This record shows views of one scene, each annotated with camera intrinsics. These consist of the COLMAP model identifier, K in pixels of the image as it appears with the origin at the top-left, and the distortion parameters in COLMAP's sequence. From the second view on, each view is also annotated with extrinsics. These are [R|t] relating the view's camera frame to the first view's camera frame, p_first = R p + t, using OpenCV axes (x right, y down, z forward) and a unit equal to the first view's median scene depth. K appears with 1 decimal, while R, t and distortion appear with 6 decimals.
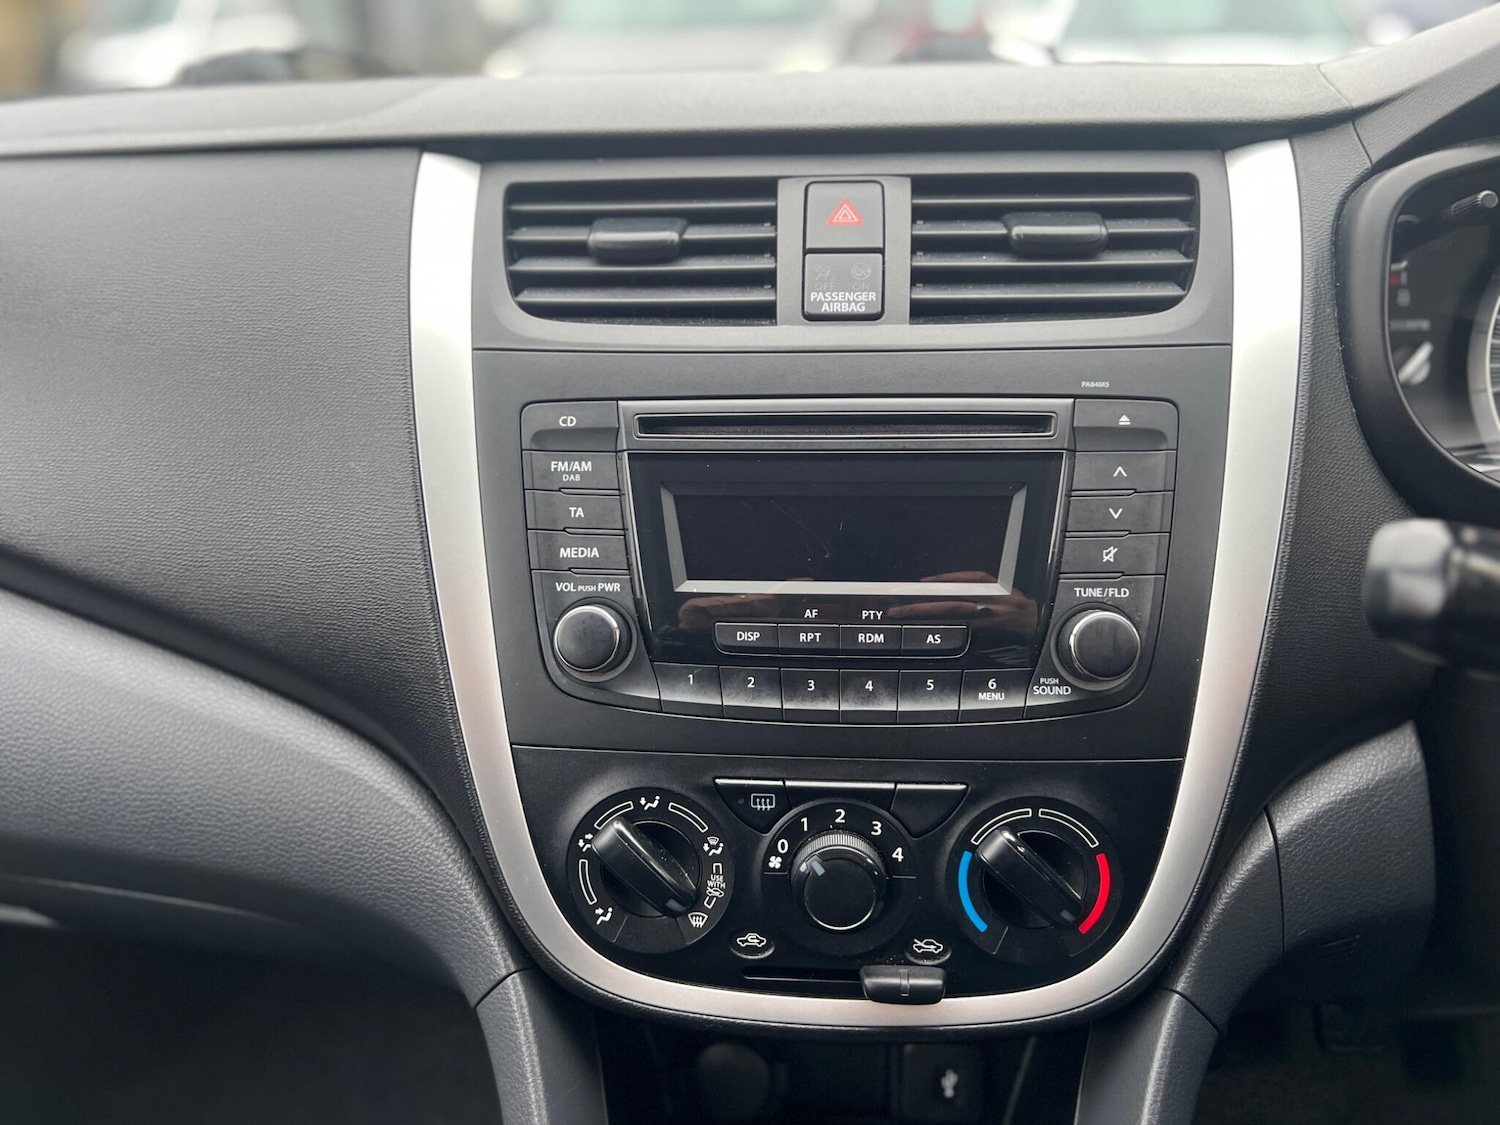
lens RADIAL K [[1120.0, 0, 750.0], [0, 1120.0, 552.2], [0, 0, 1]] dist [0.058542, -0.062520]
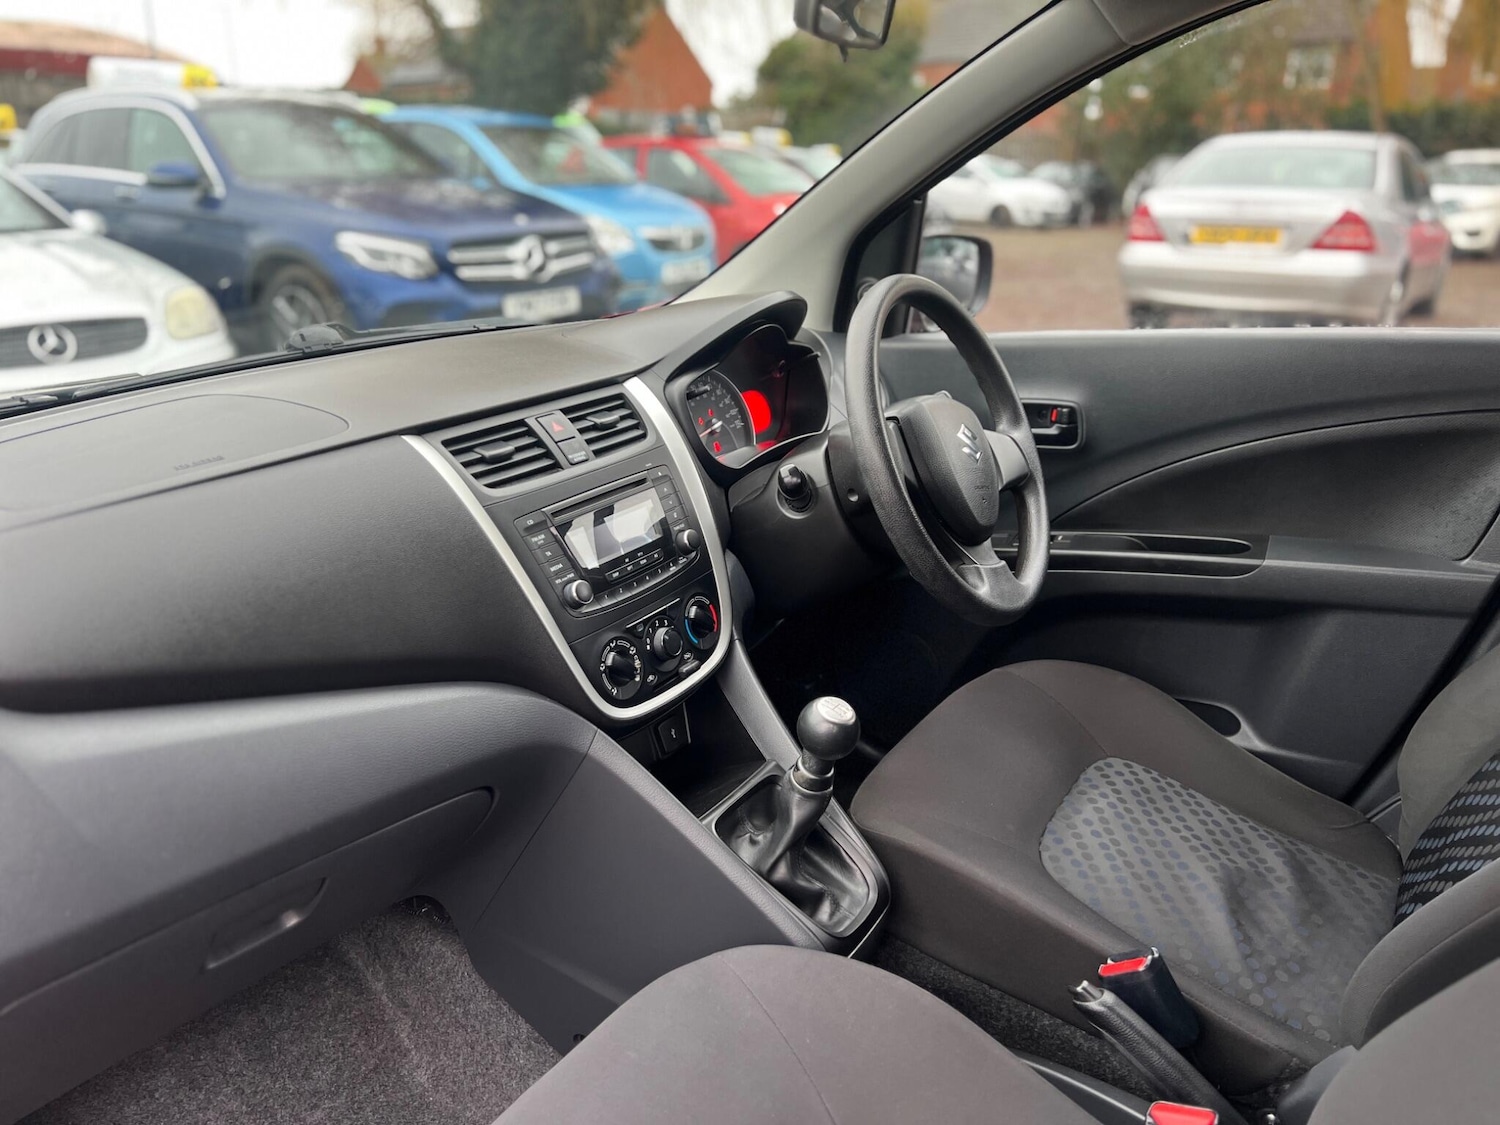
lens RADIAL K [[1120.0, 0, 752.6], [0, 1120.0, 563.8], [0, 0, 1]] dist [0.058542, -0.062520]
pose [[0.470263, -0.279706, 0.837029, -2.082374], [0.354886, 0.928317, 0.110827, -0.132817], [-0.808028, 0.244932, 0.535817, -0.742939]]
